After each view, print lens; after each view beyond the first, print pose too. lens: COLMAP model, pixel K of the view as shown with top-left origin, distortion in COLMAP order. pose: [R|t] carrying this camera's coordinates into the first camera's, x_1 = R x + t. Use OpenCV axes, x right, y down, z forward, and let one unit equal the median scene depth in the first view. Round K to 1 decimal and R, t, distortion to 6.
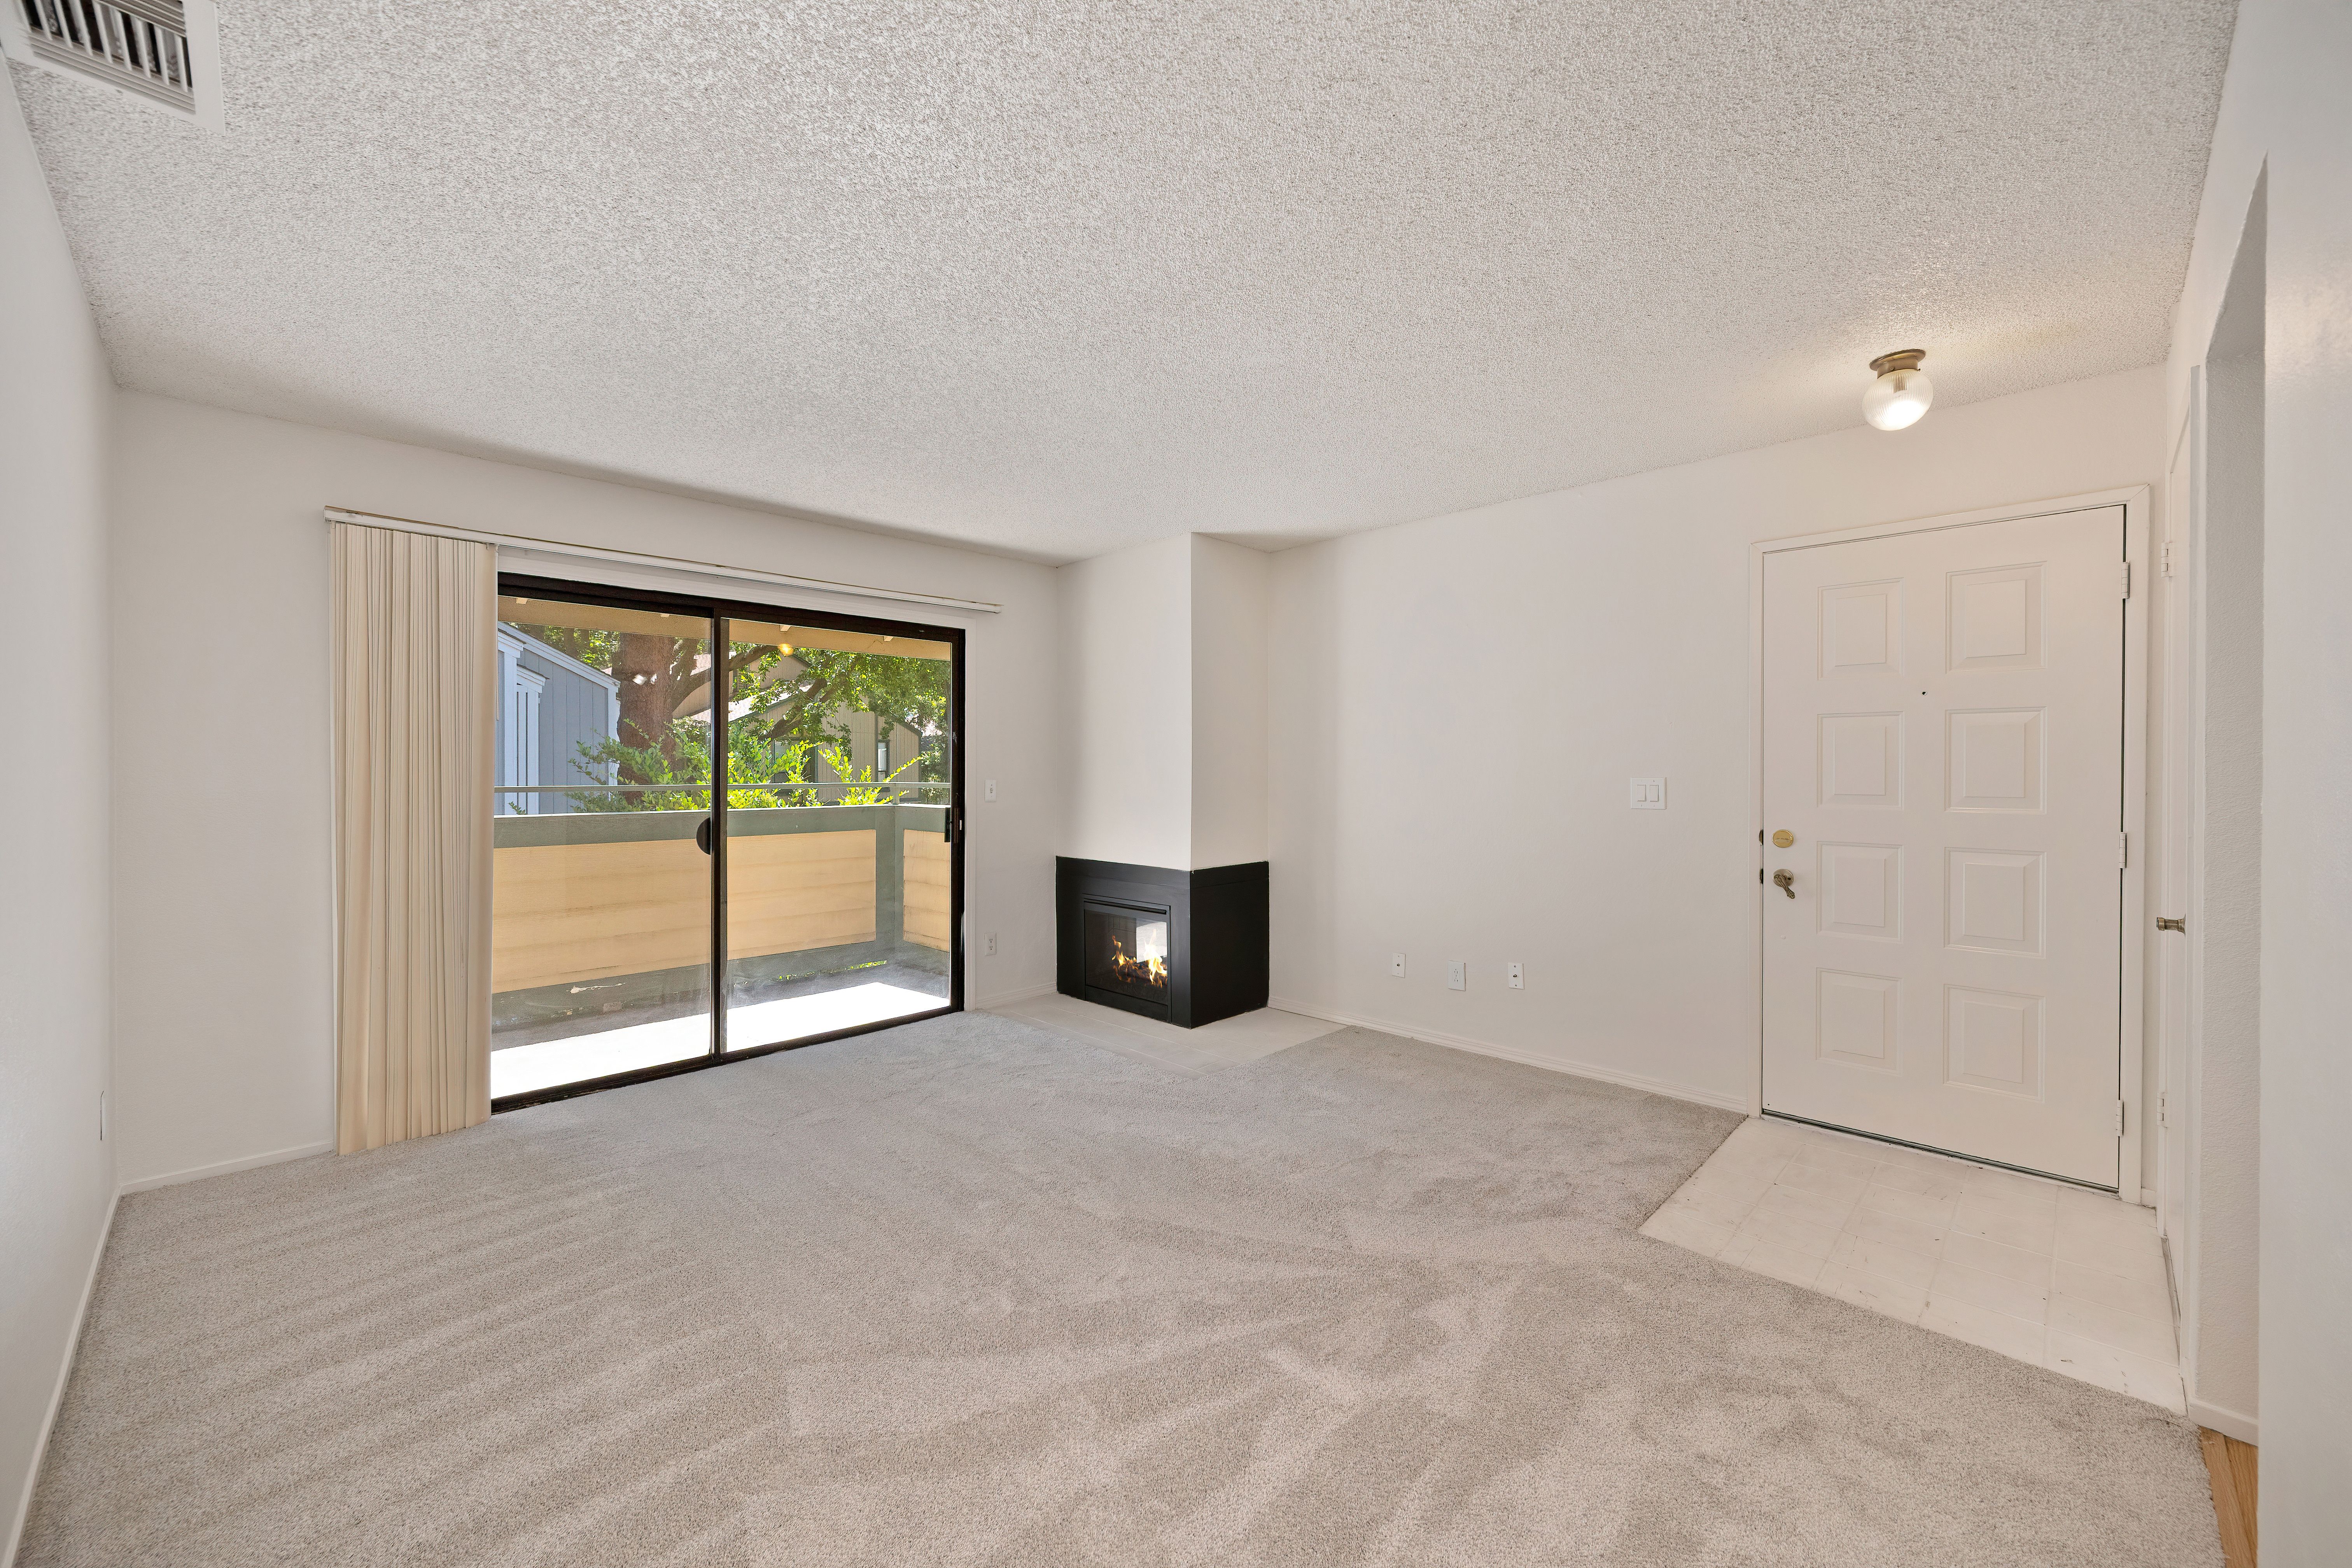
lens RADIAL K [[923.7, 0, 1173.7], [0, 923.7, 767.2], [0, 0, 1]] dist [-0.002130, -0.000360]
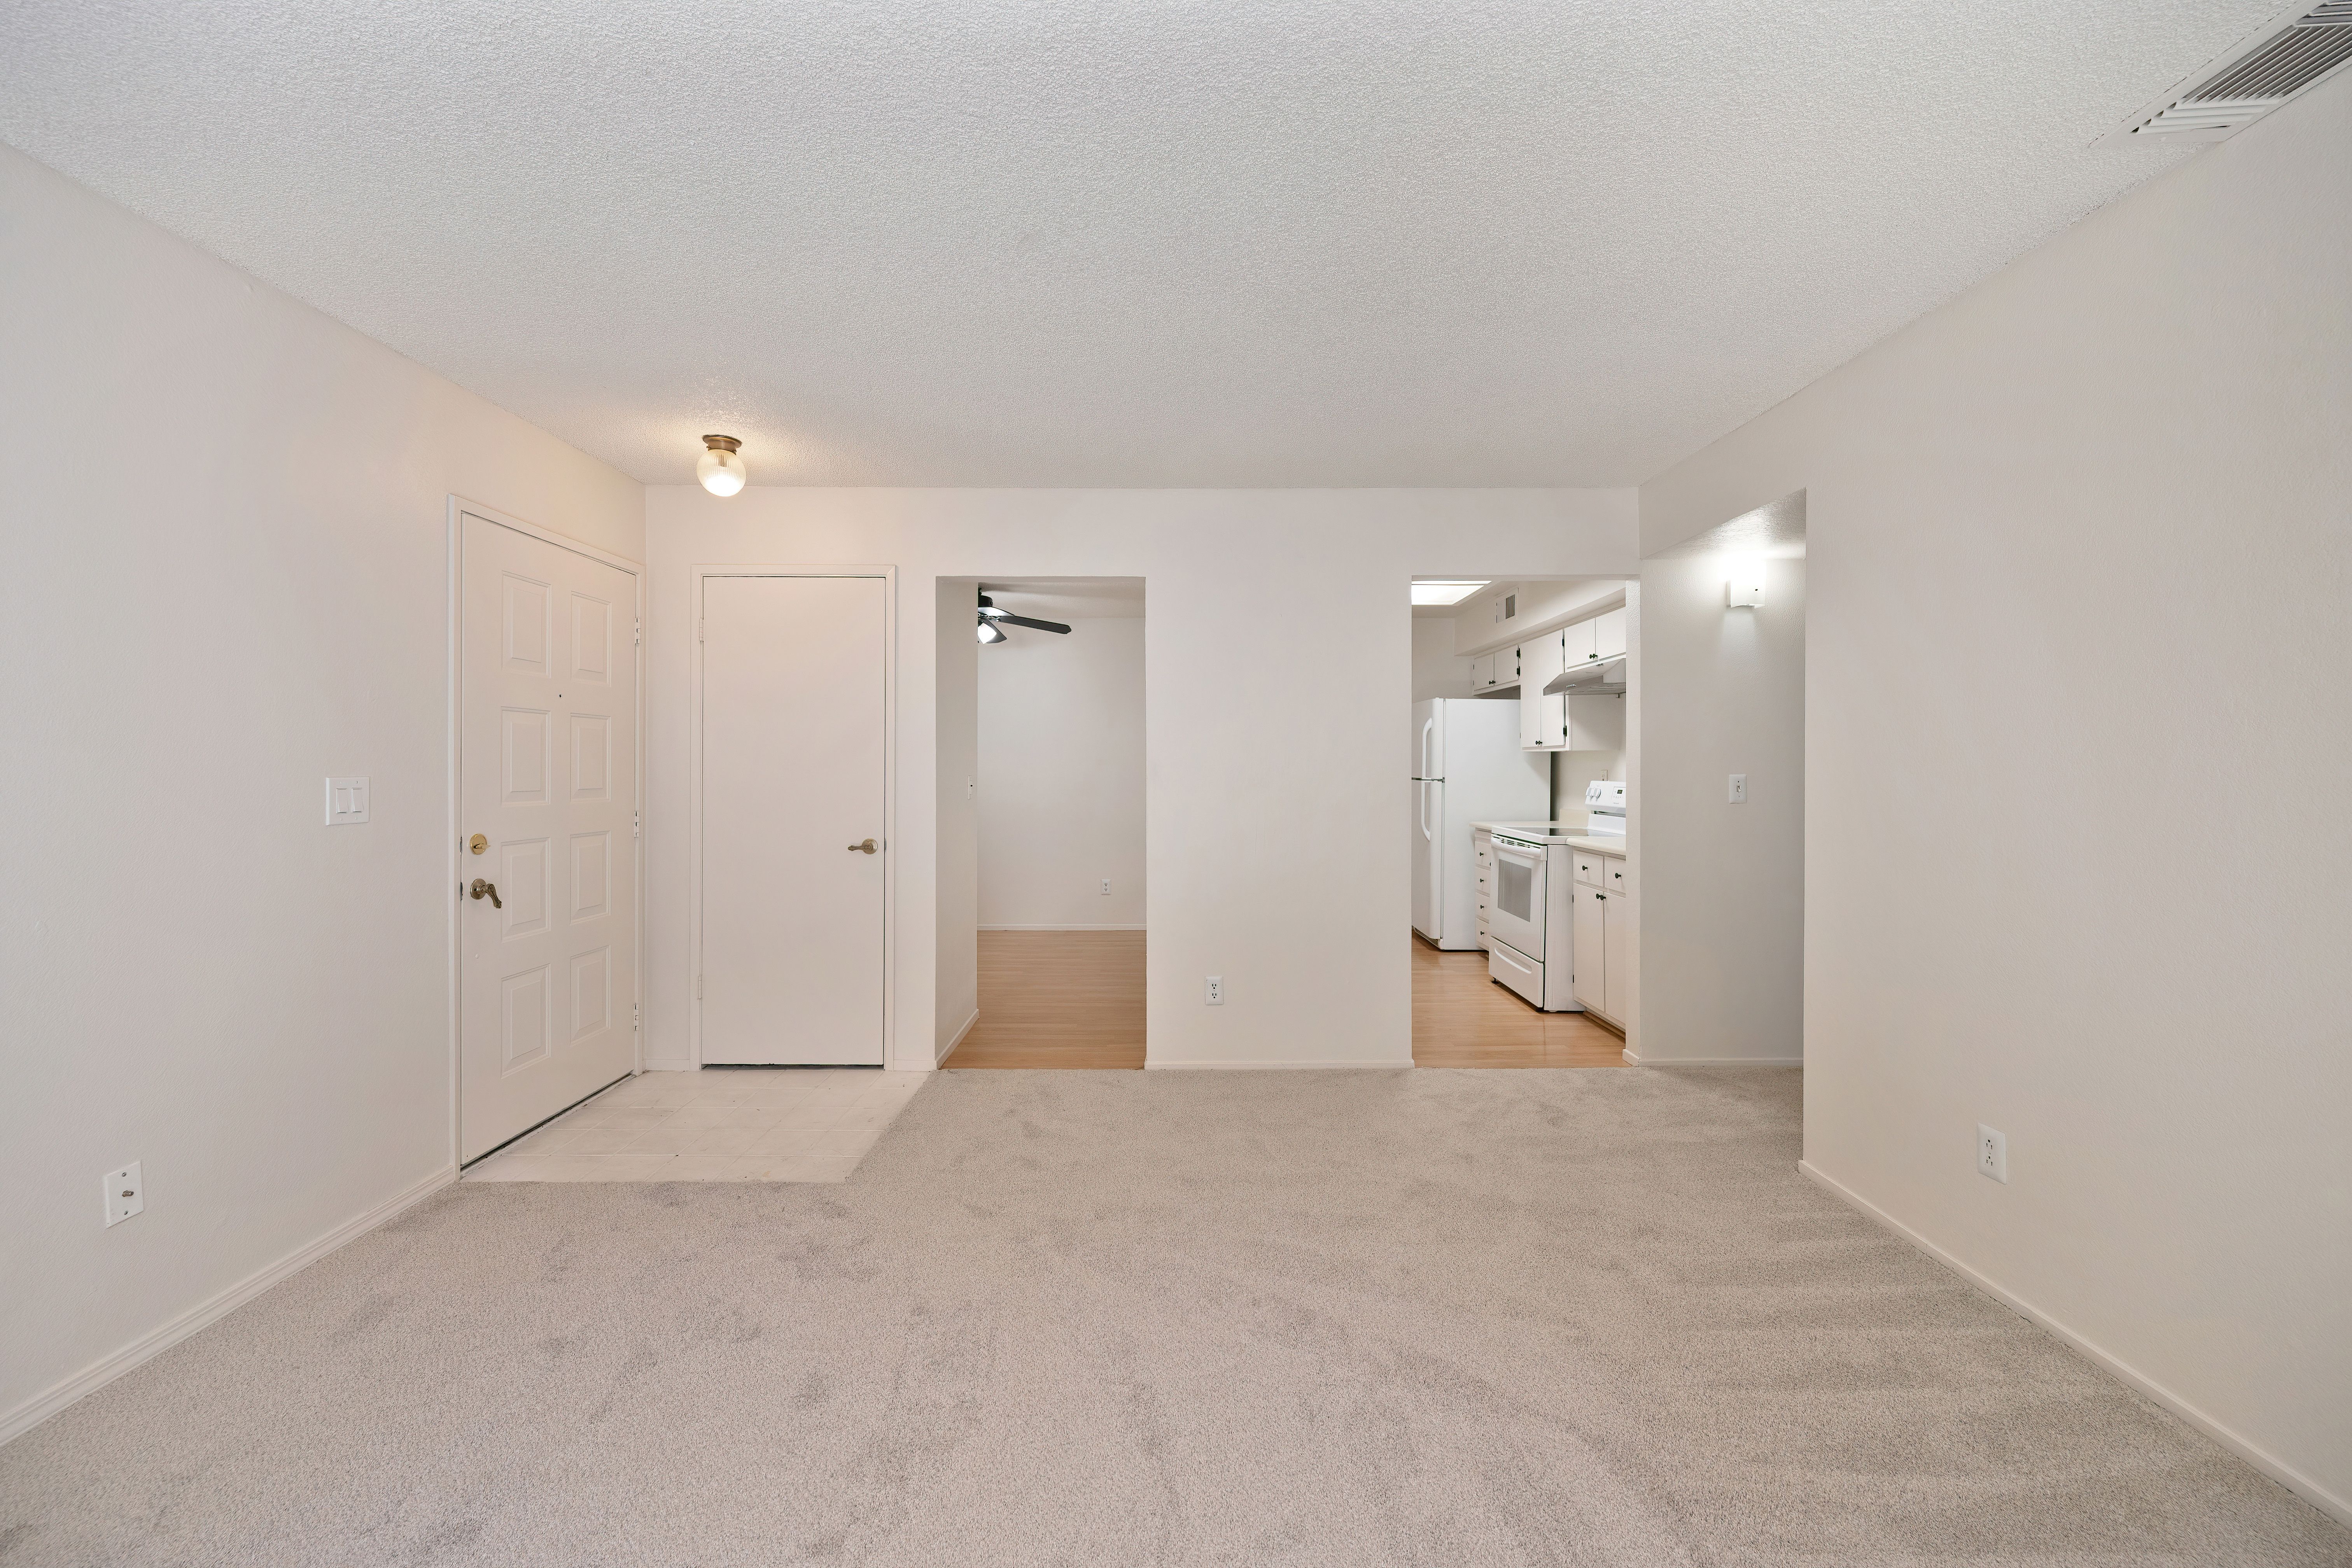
lens RADIAL K [[920.8, 0, 1176.6], [0, 920.8, 770.2], [0, 0, 1]] dist [-0.001147, -0.000084]
pose [[-0.710282, -0.000296, 0.703917, -0.370120], [0.001950, 0.999995, 0.002388, 0.005230], [-0.703914, 0.003069, -0.710278, 0.992278]]
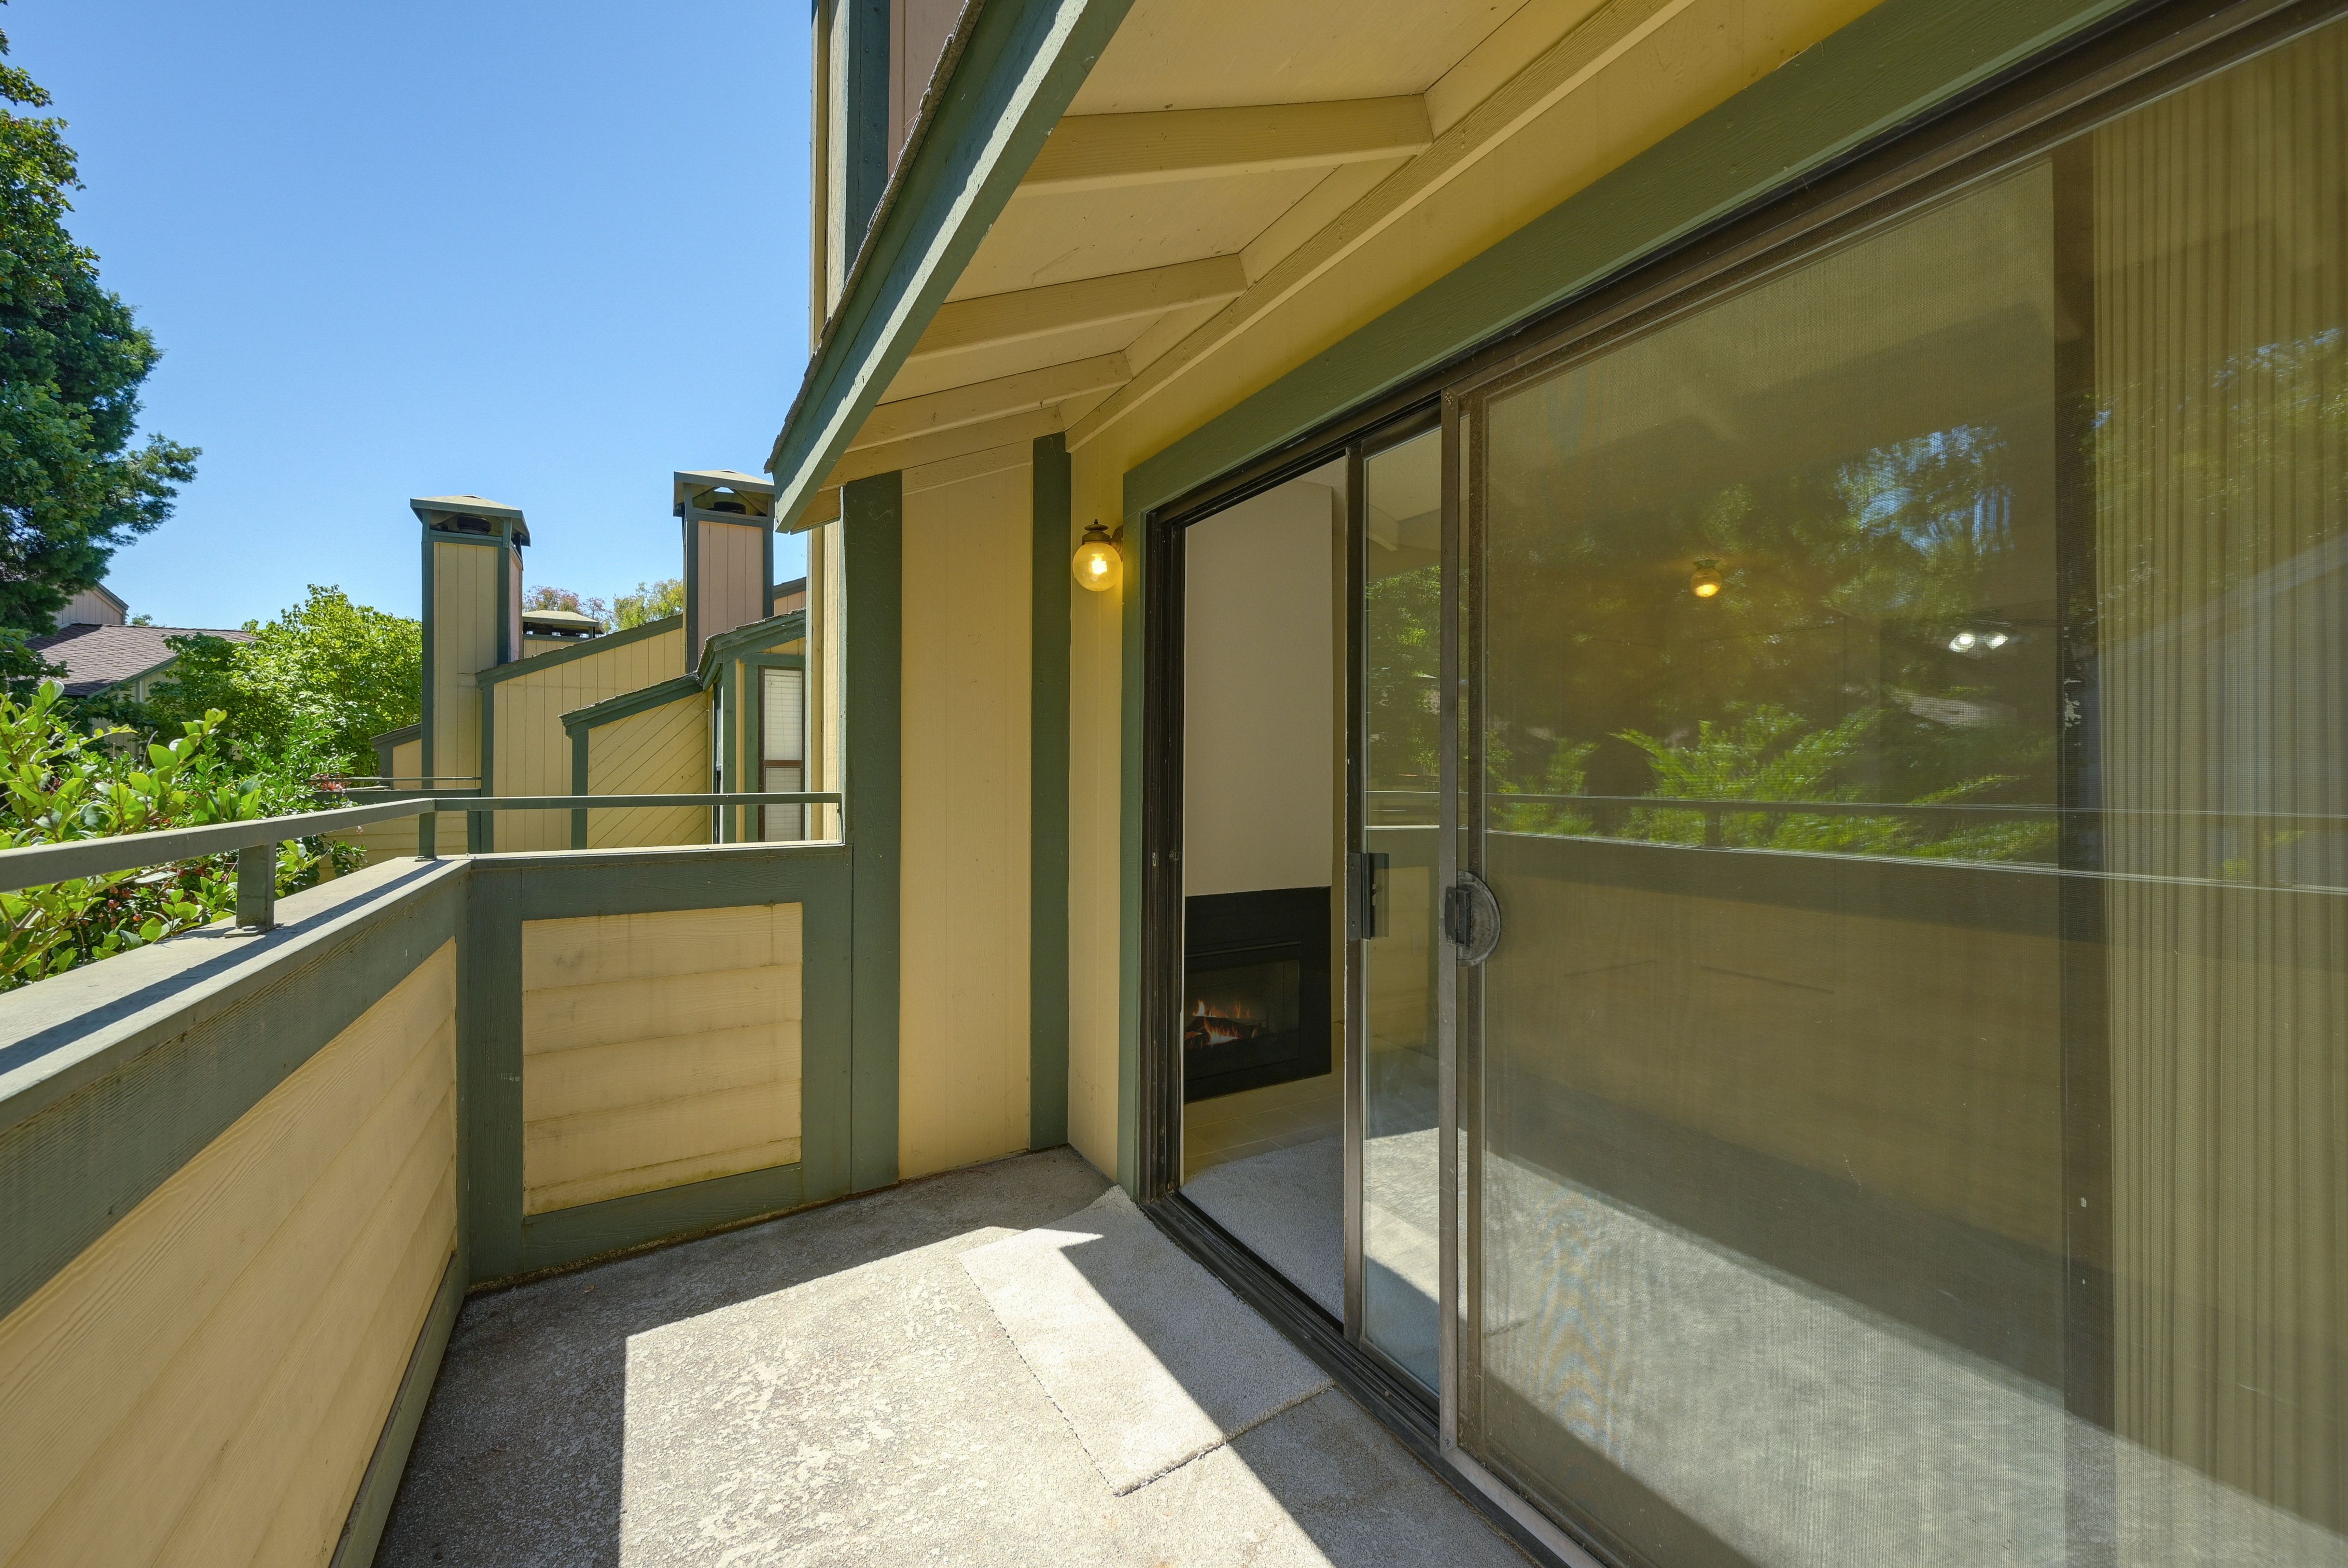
lens RADIAL K [[919.2, 0, 1174.6], [0, 919.2, 770.3], [0, 0, 1]] dist [-0.001147, -0.000084]
pose [[0.260130, 0.003020, 0.965569, -0.985659], [-0.002363, 0.999994, -0.002491, 0.010159], [-0.965571, -0.001634, 0.260135, 1.087458]]
